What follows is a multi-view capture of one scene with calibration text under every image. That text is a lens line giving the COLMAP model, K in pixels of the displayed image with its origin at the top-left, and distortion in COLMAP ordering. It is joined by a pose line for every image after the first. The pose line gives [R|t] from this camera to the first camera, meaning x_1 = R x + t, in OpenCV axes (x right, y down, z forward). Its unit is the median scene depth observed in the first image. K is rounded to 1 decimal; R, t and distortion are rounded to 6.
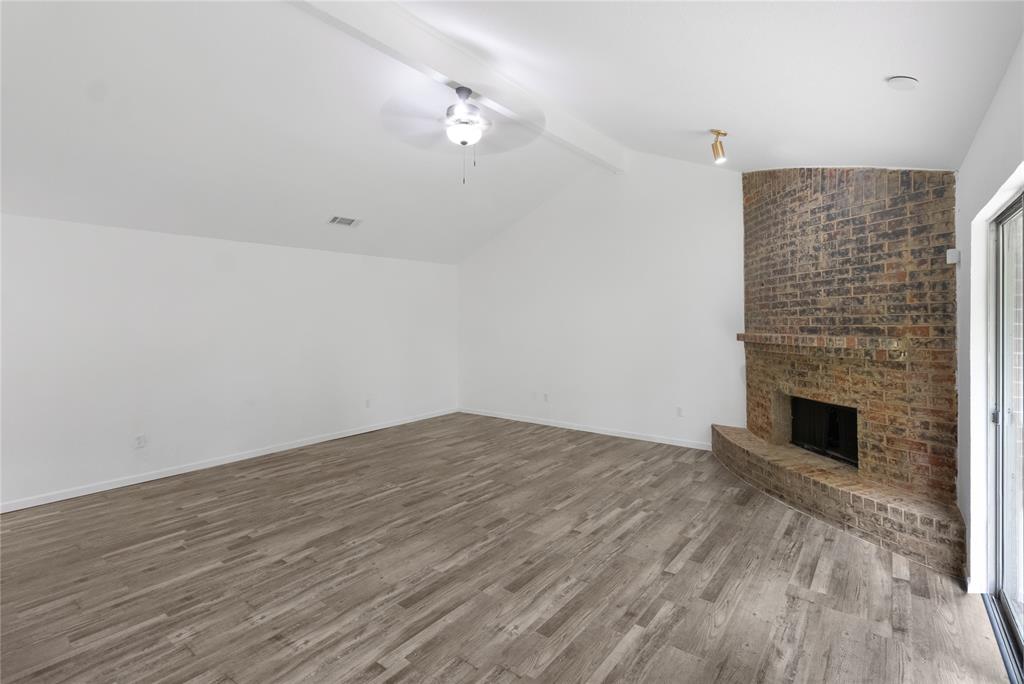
lens RADIAL K [[470.2, 0, 508.5], [0, 470.2, 322.4], [0, 0, 1]] dist [0.000120, 0.000498]
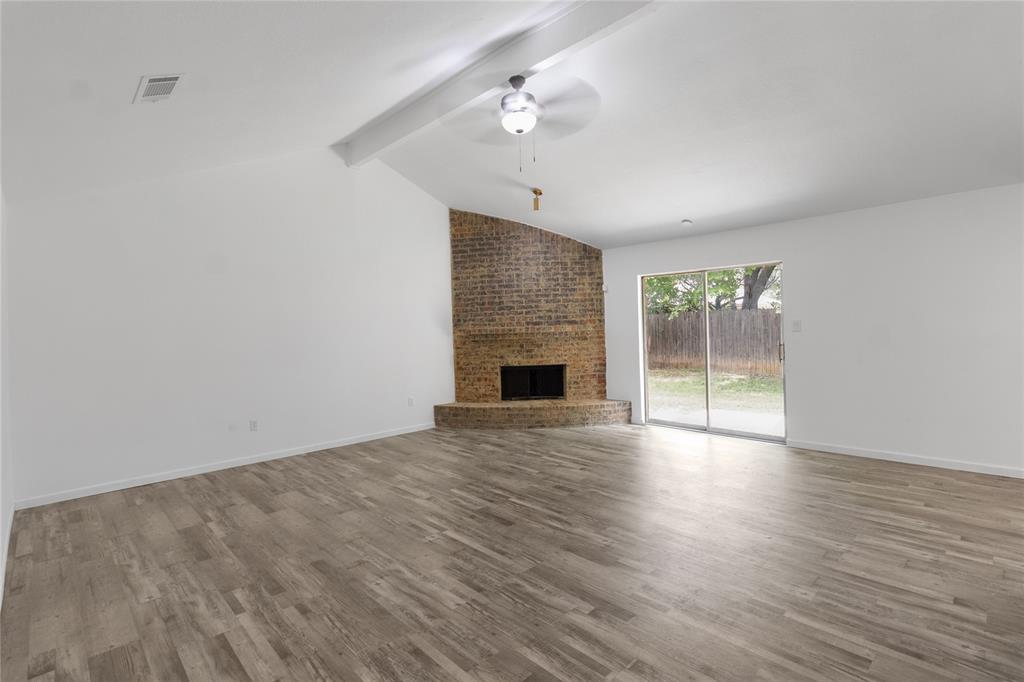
lens RADIAL K [[489.7, 0, 507.8], [0, 489.7, 319.6], [0, 0, 1]] dist [0.001014, -0.000214]
pose [[0.137680, 0.020310, 0.990269, -1.193470], [0.029617, 0.999258, -0.024612, 0.047439], [-0.990034, 0.032717, 0.136976, 0.945955]]
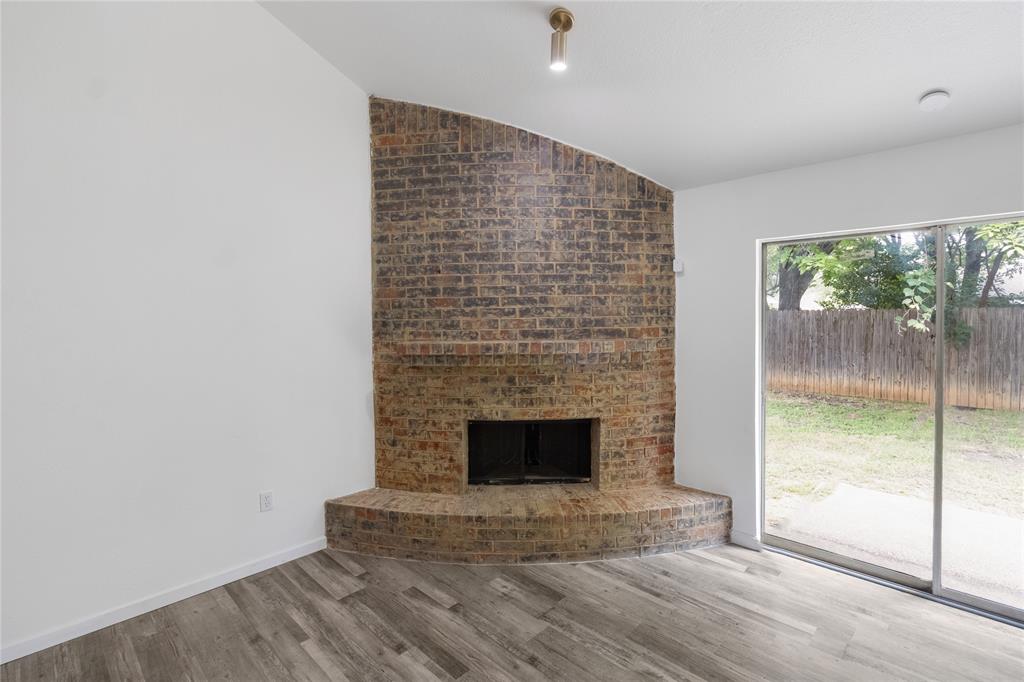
lens RADIAL K [[478.5, 0, 513.8], [0, 478.5, 323.4], [0, 0, 1]] dist [0.000225, 0.000062]
pose [[0.088512, 0.000100, 0.996075, -0.202673], [0.008138, 0.999967, -0.000824, -0.002093], [-0.996042, 0.008179, 0.088508, 1.069970]]
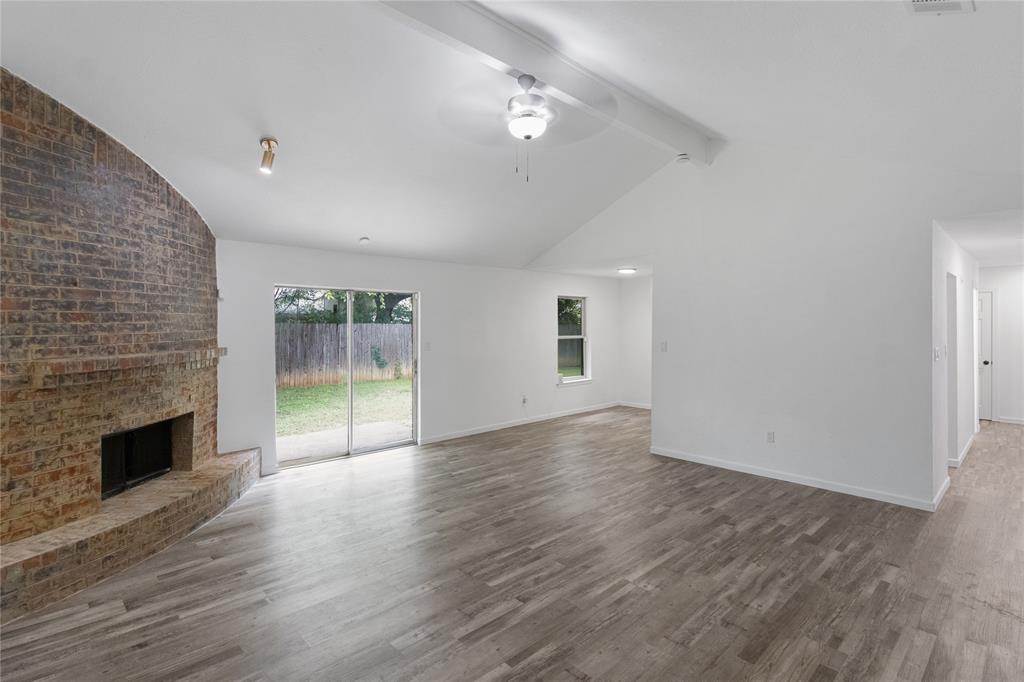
lens RADIAL K [[497.9, 0, 514.9], [0, 497.9, 324.6], [0, 0, 1]] dist [-0.000793, -0.000206]
pose [[-0.990502, 0.015703, 0.136595, -0.208747], [0.015931, 0.999873, 0.000579, -0.018249], [-0.136569, 0.002749, -0.990627, 2.076042]]
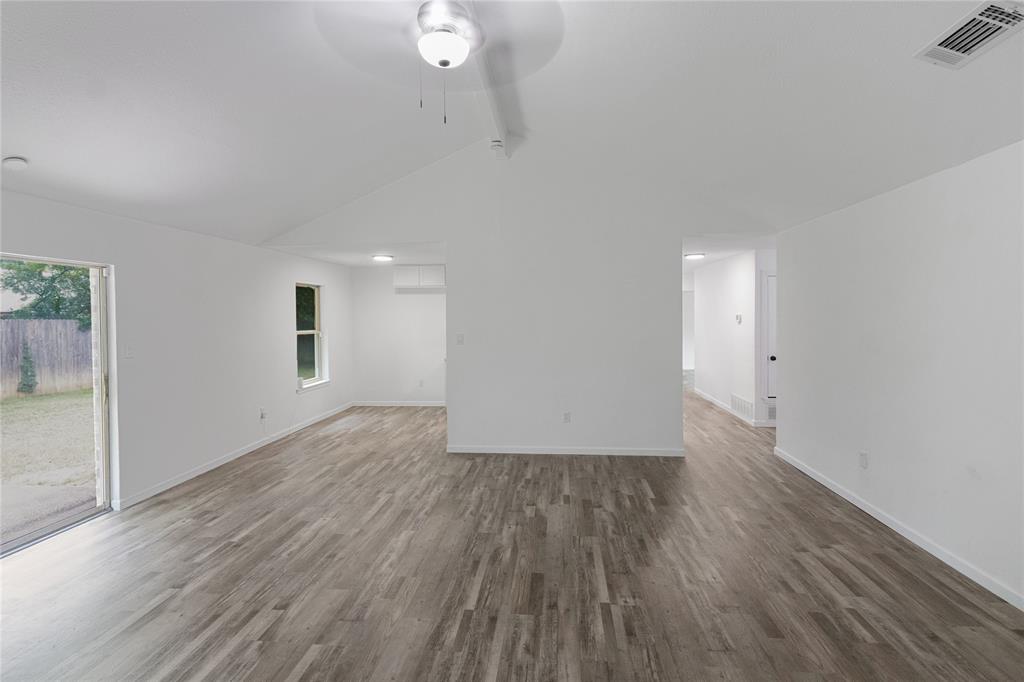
lens RADIAL K [[478.5, 0, 513.8], [0, 478.5, 323.4], [0, 0, 1]] dist [0.000225, 0.000062]
pose [[-0.834236, 0.028834, -0.550653, 0.226092], [0.018611, 0.999535, 0.024143, -0.019871], [0.551093, 0.009892, -0.834385, 1.730559]]
